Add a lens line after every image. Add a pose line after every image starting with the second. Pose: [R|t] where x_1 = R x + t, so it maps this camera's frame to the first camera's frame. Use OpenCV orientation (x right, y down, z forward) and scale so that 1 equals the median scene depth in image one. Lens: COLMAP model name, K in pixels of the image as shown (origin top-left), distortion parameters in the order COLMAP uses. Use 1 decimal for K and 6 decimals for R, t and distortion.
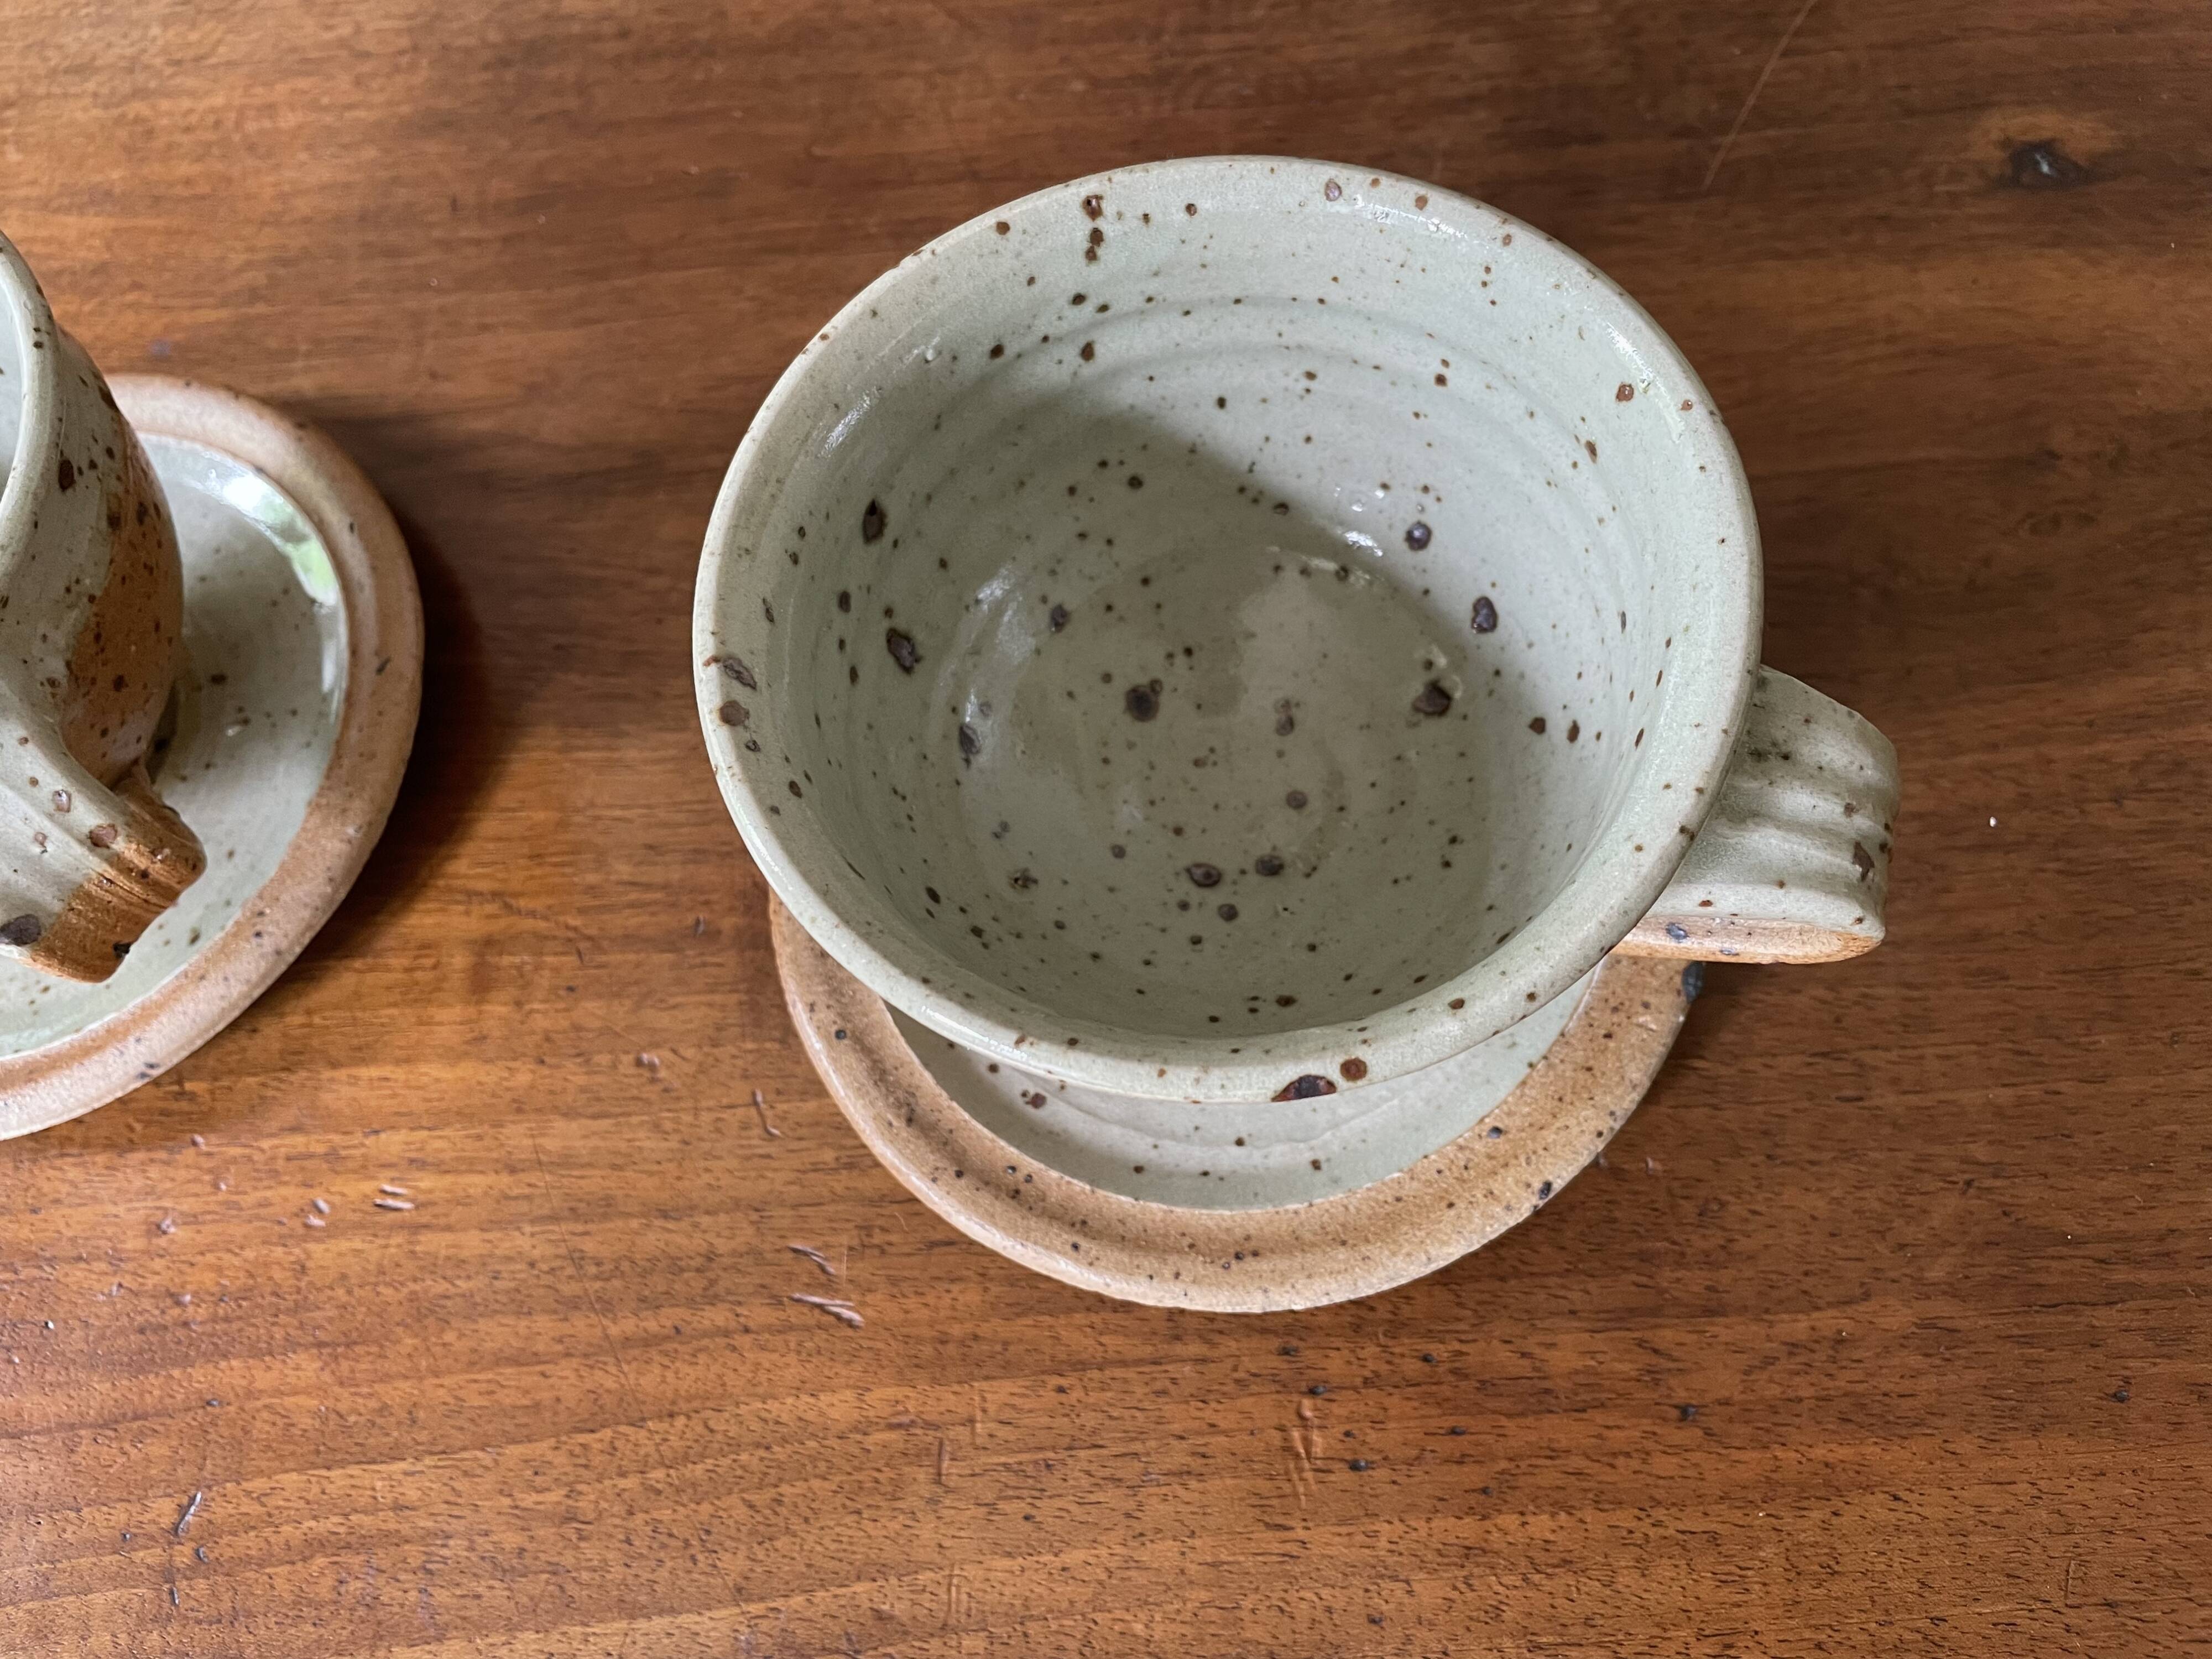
lens RADIAL K [[1697.2, 0, 1106.0], [0, 1697.2, 829.5], [0, 0, 1]] dist [0.057186, -0.098354]
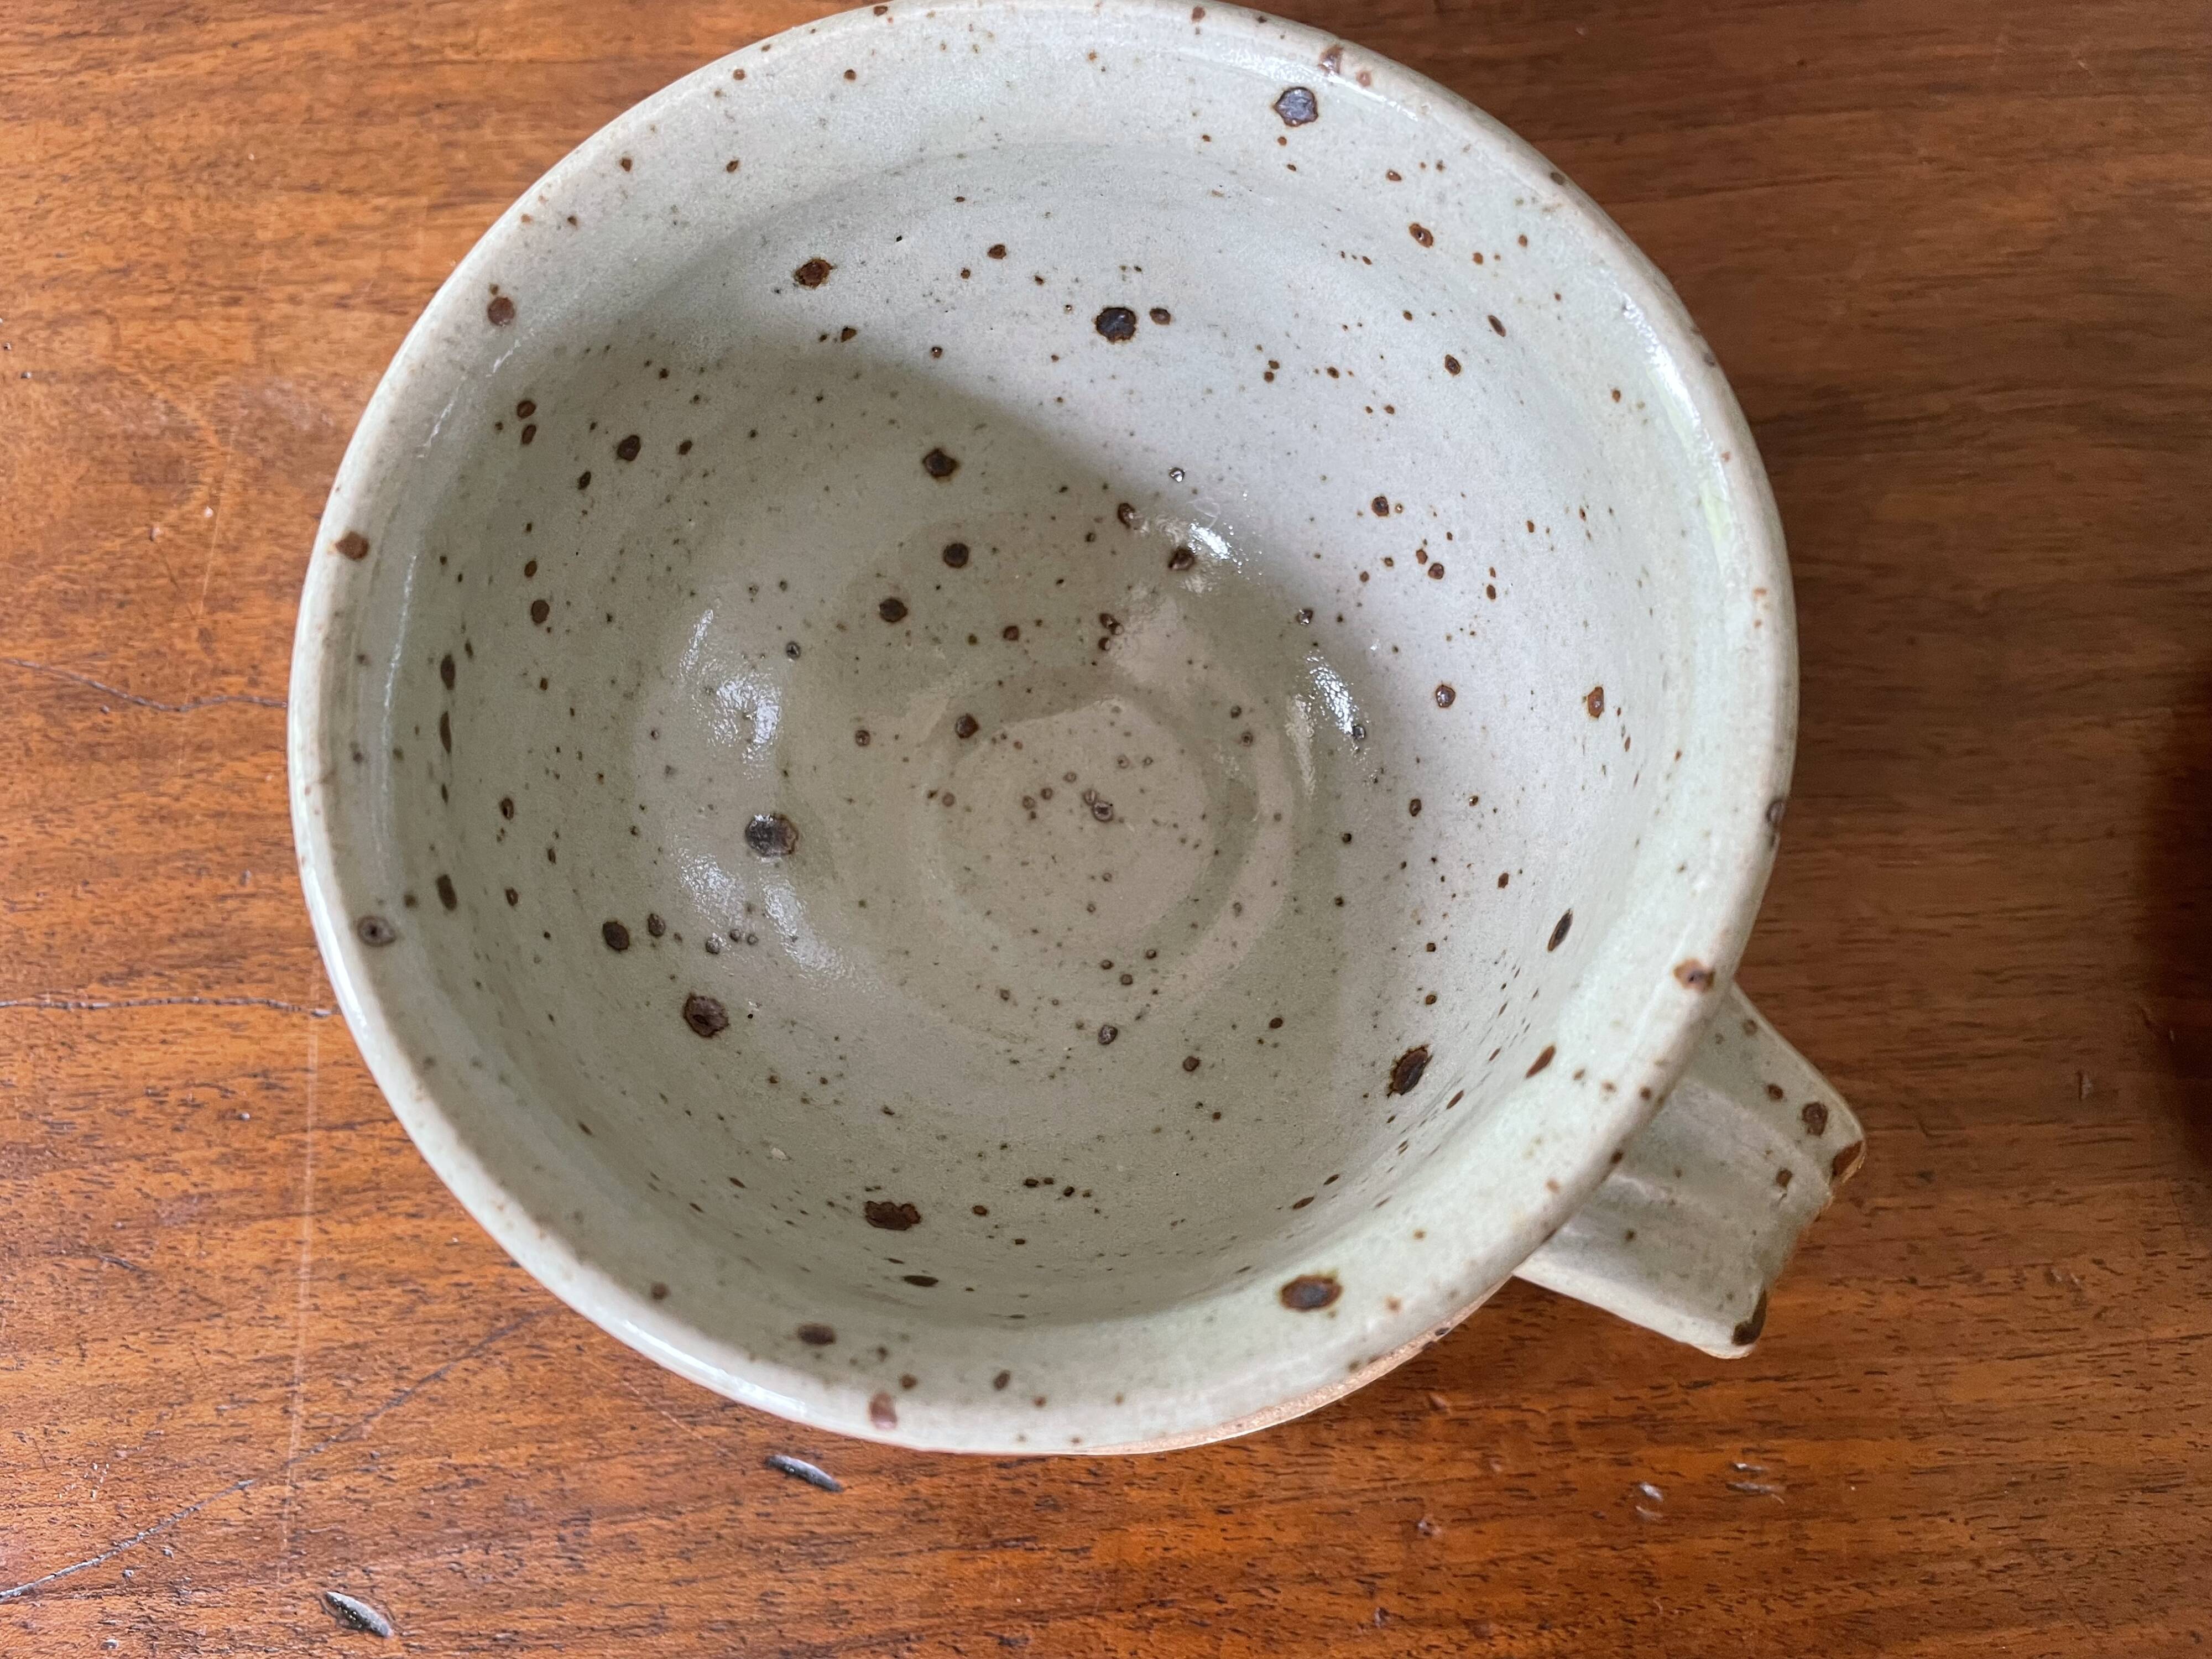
lens RADIAL K [[1697.2, 0, 1106.0], [0, 1697.2, 829.5], [0, 0, 1]] dist [0.057186, -0.098354]
pose [[0.994007, -0.035180, 0.103500, -0.768823], [0.017925, 0.986439, 0.163146, -0.189964], [-0.107836, -0.160313, 0.981158, 0.348279]]
